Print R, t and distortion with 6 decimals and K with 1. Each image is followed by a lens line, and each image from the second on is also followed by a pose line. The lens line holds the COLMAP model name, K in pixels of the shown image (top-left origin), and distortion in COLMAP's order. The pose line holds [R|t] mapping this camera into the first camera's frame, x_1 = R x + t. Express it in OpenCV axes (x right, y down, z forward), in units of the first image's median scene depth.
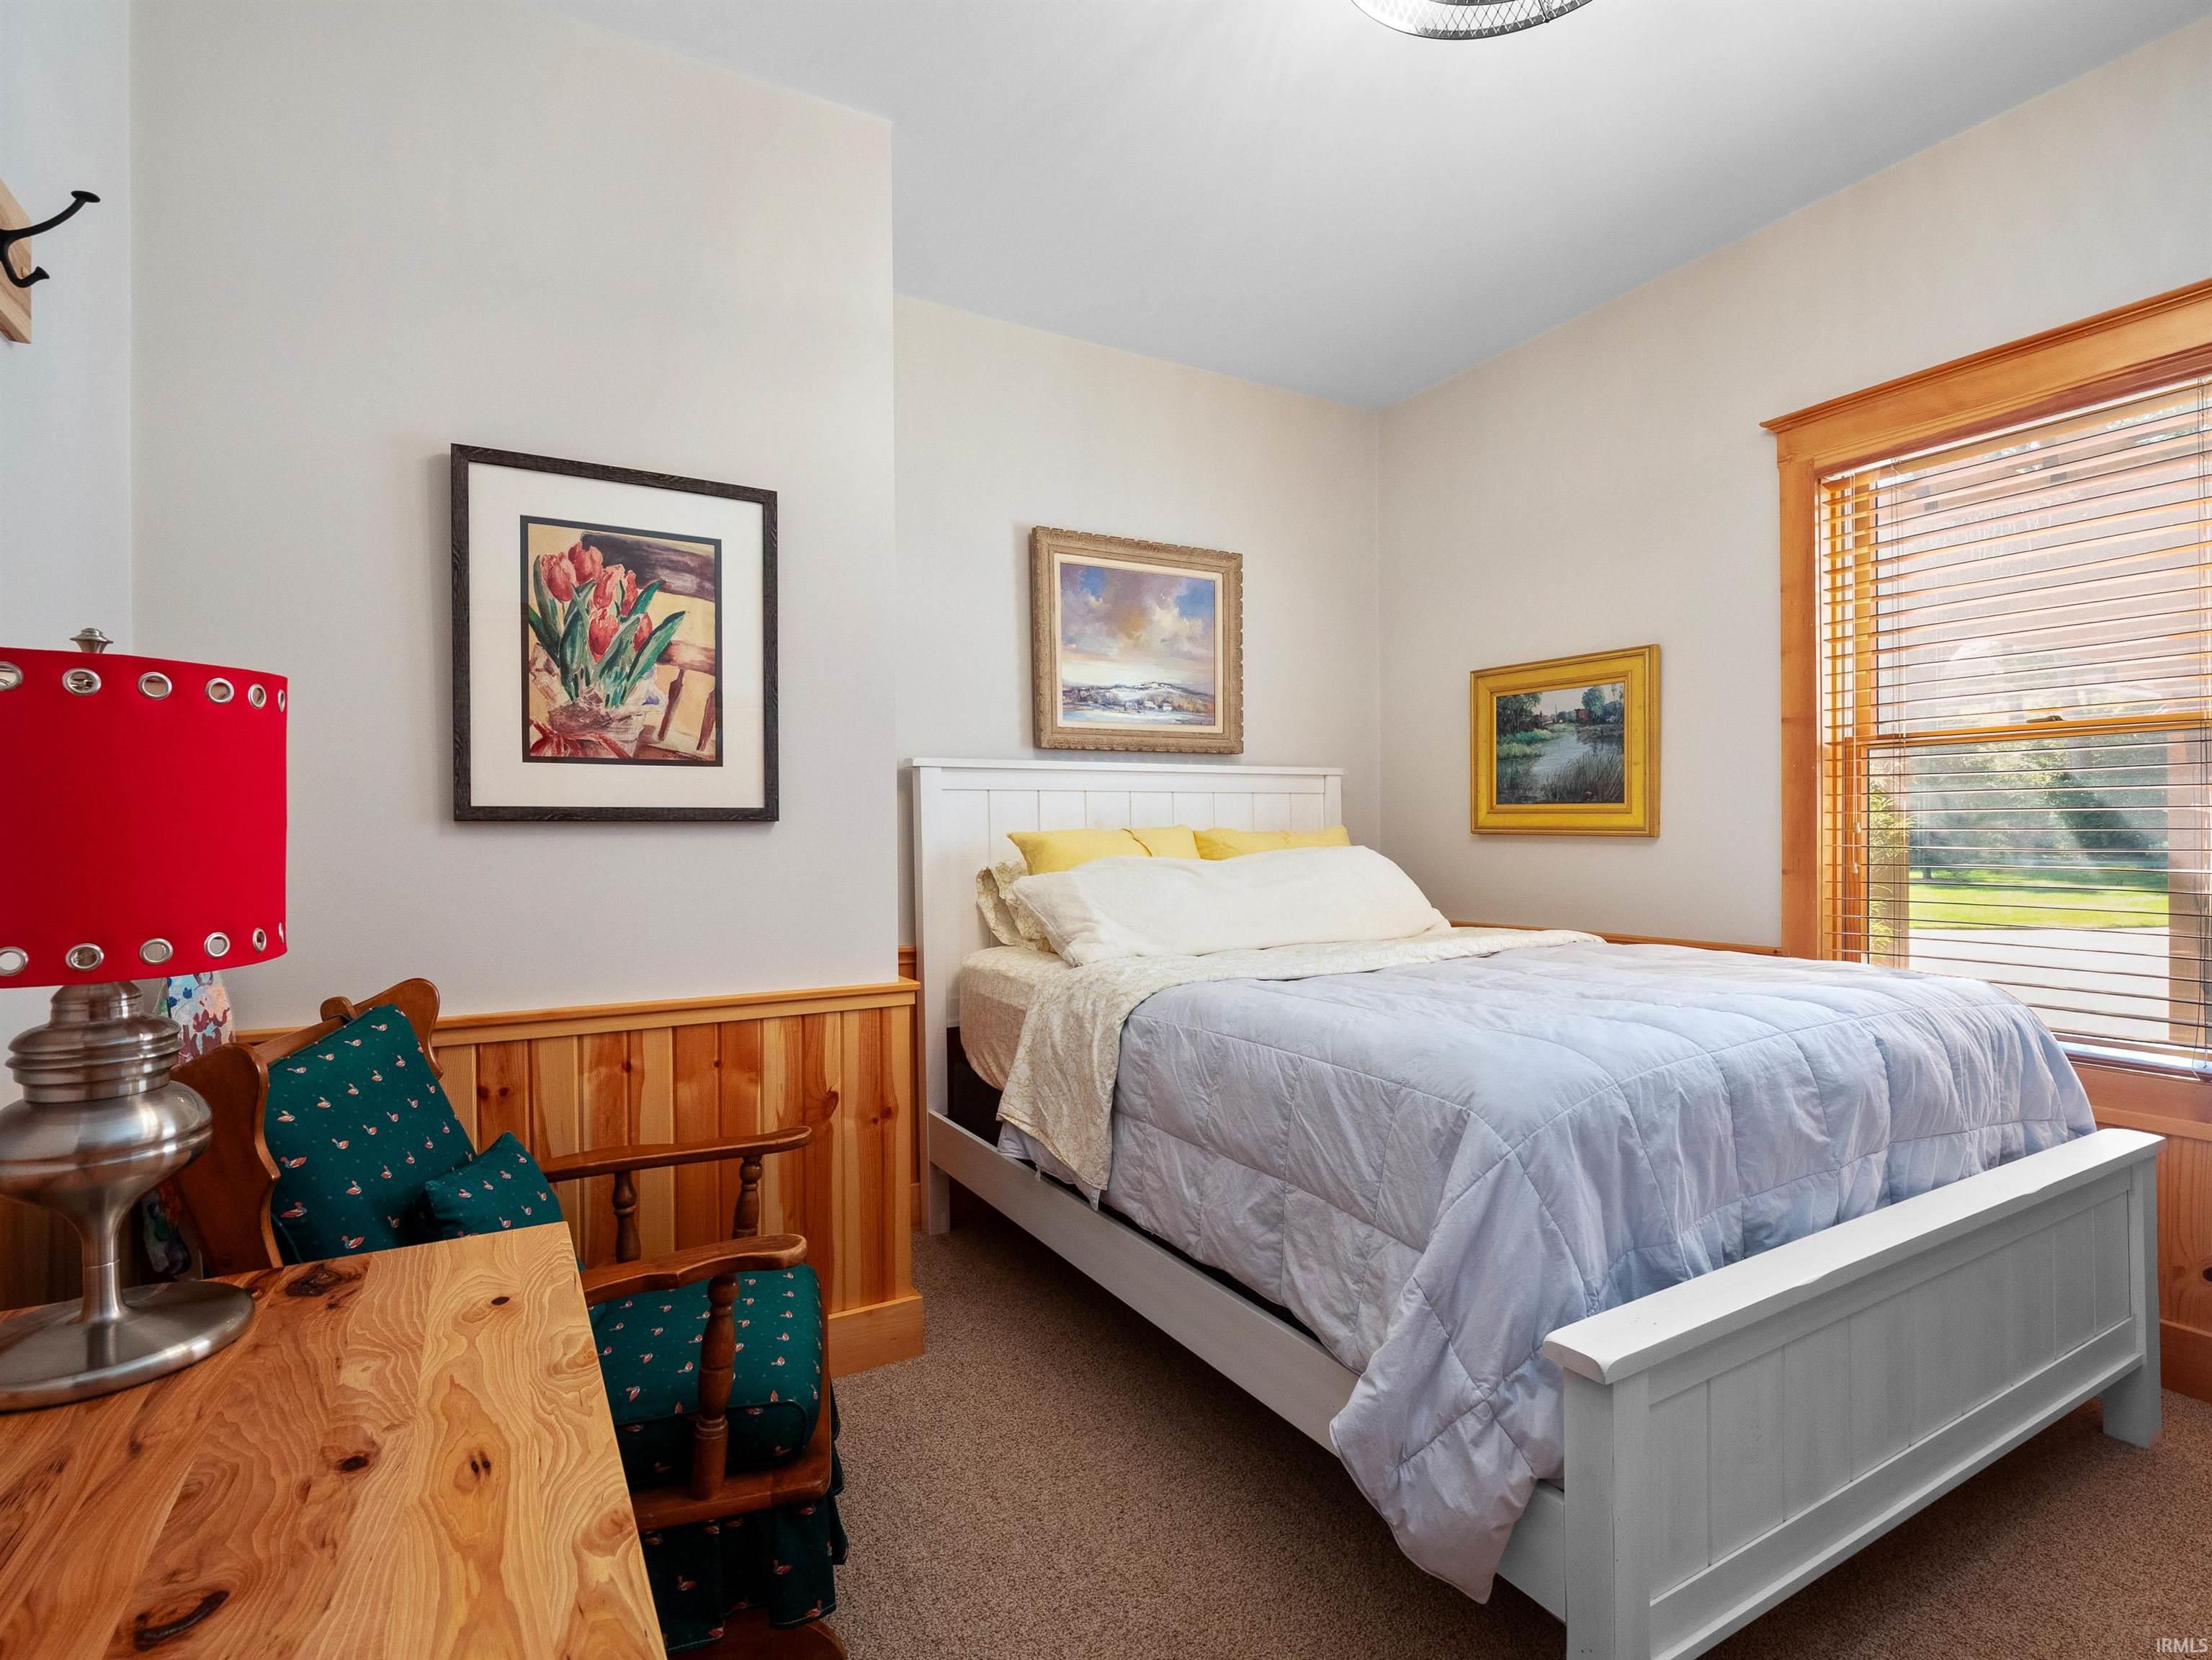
lens RADIAL K [[1065.1, 0, 1105.6], [0, 1065.1, 841.4], [0, 0, 1]] dist [0.001802, -0.012990]
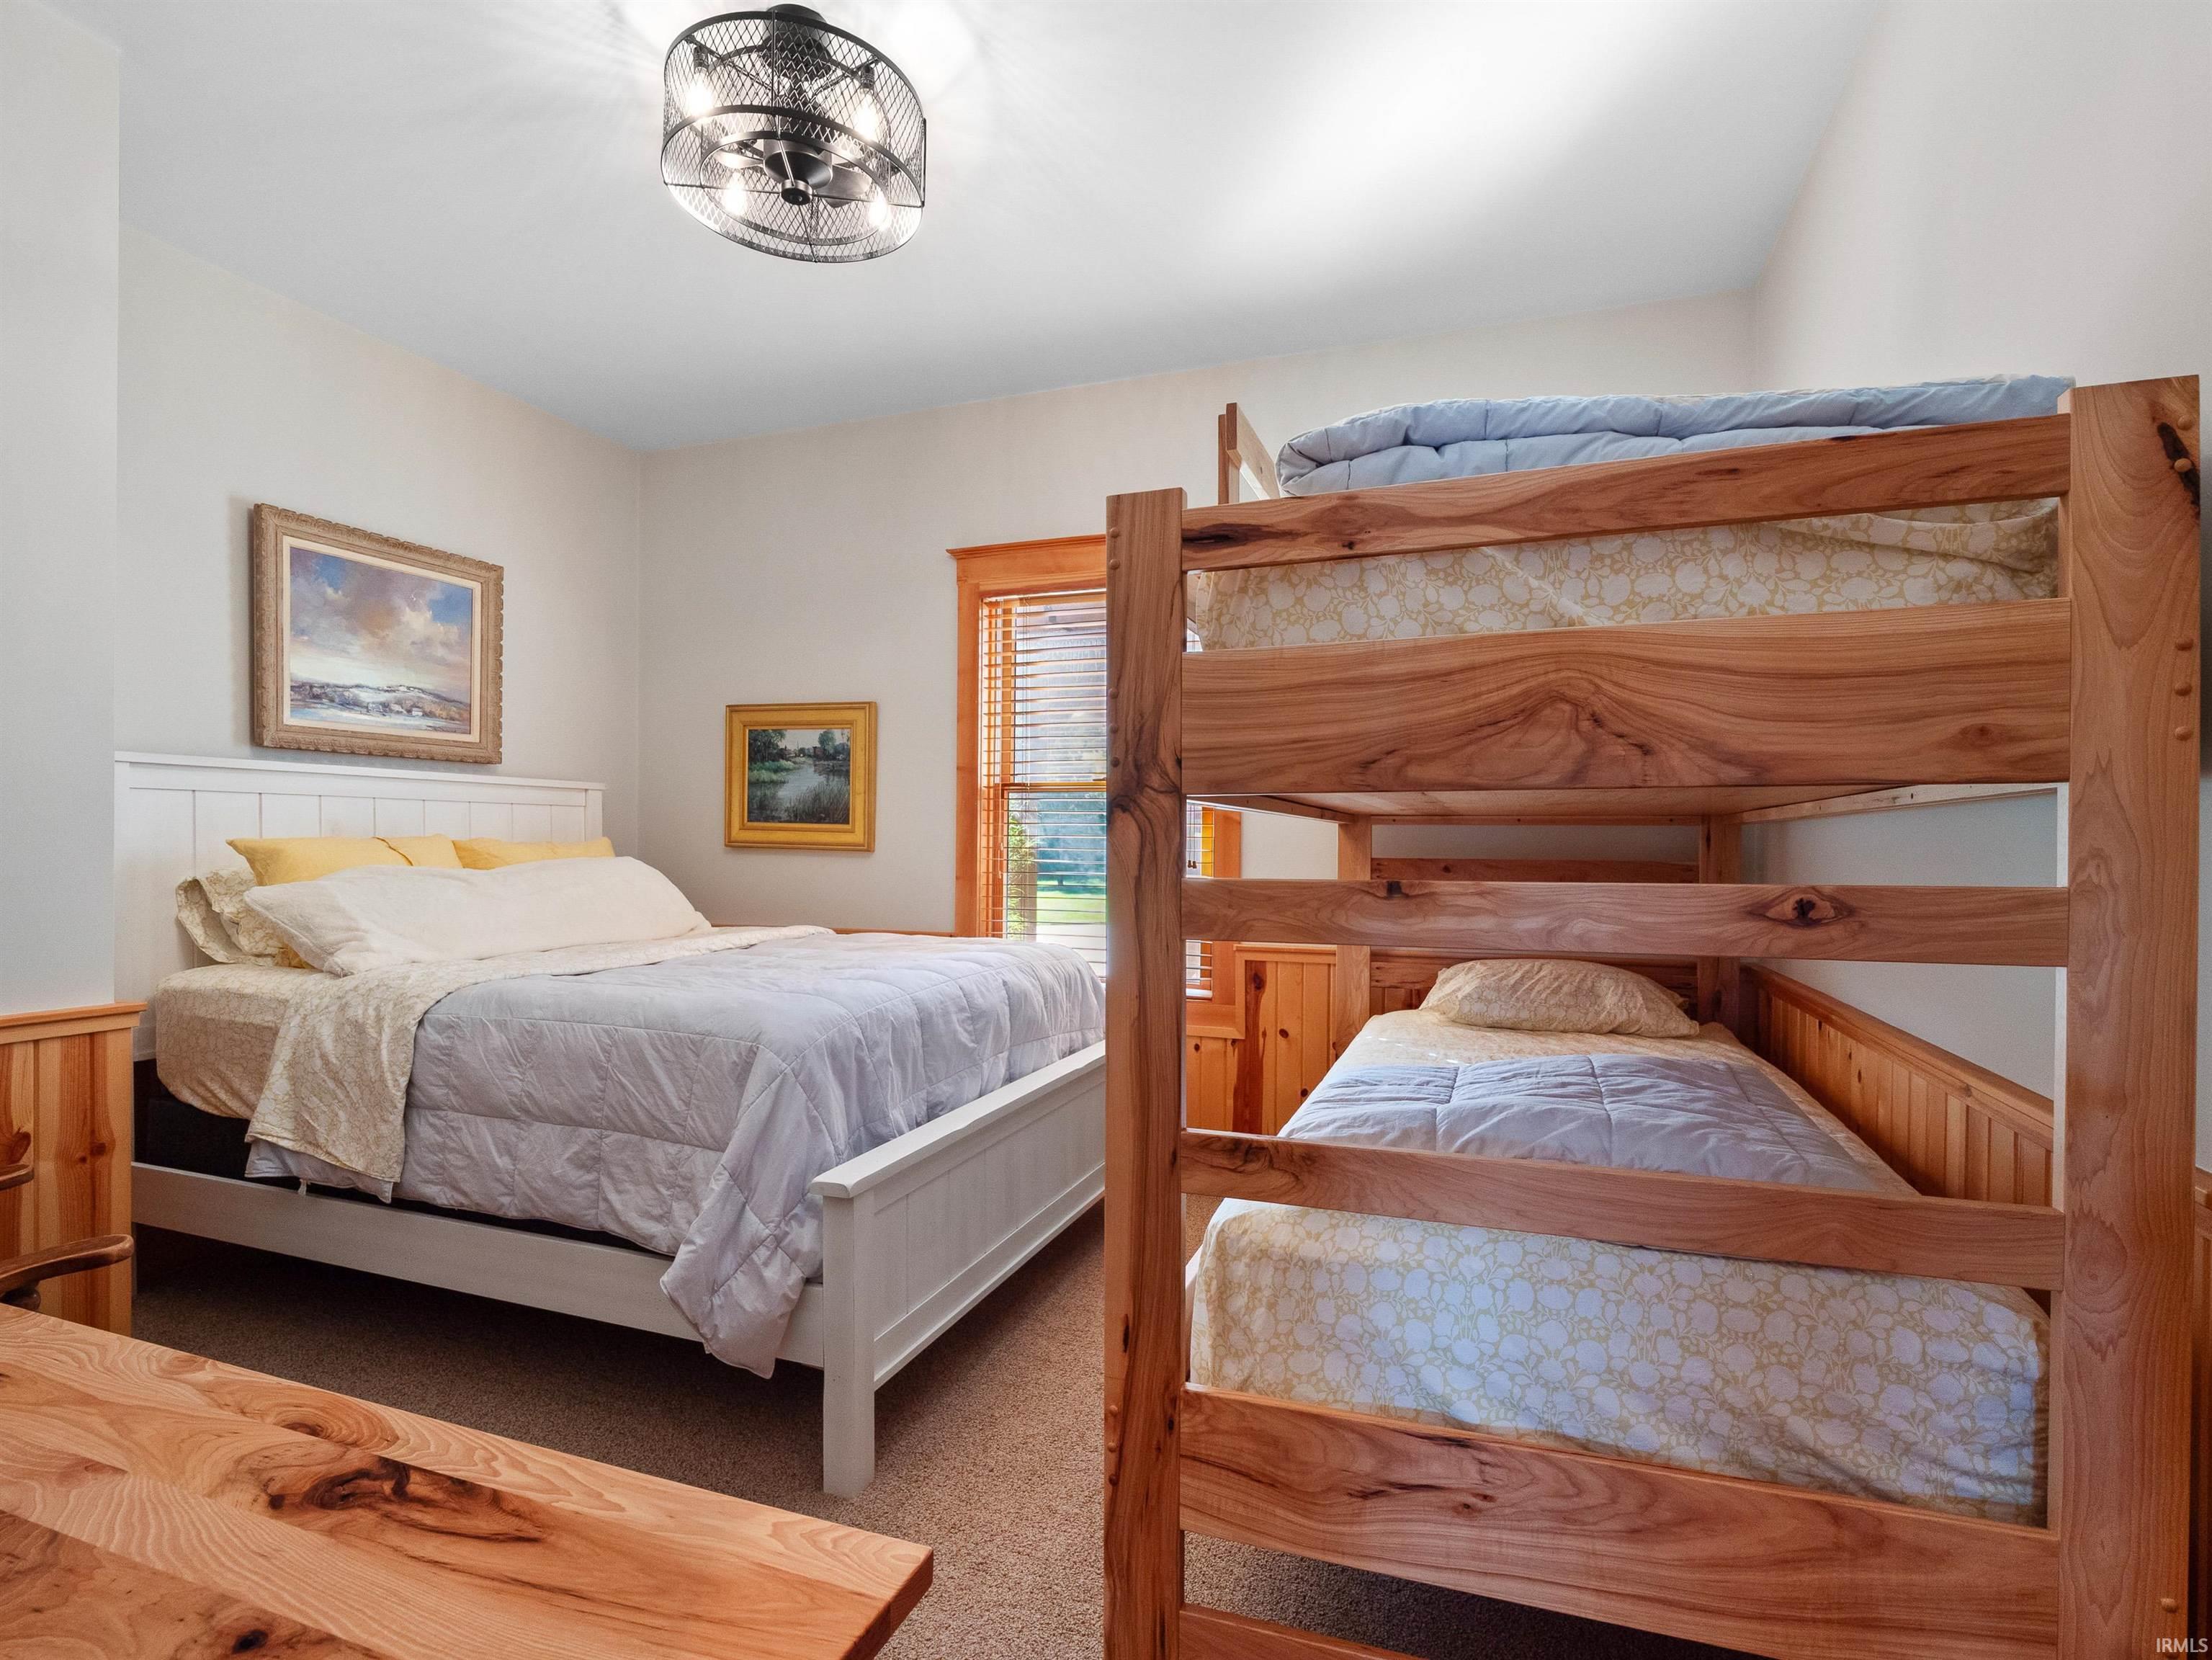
lens RADIAL K [[1065.1, 0, 1105.6], [0, 1065.1, 841.4], [0, 0, 1]] dist [0.001802, -0.012990]
pose [[0.764824, 0.016934, 0.644017, -0.137442], [-0.009615, 0.999843, -0.014871, -0.000077], [-0.644168, 0.005181, 0.764866, -0.236323]]
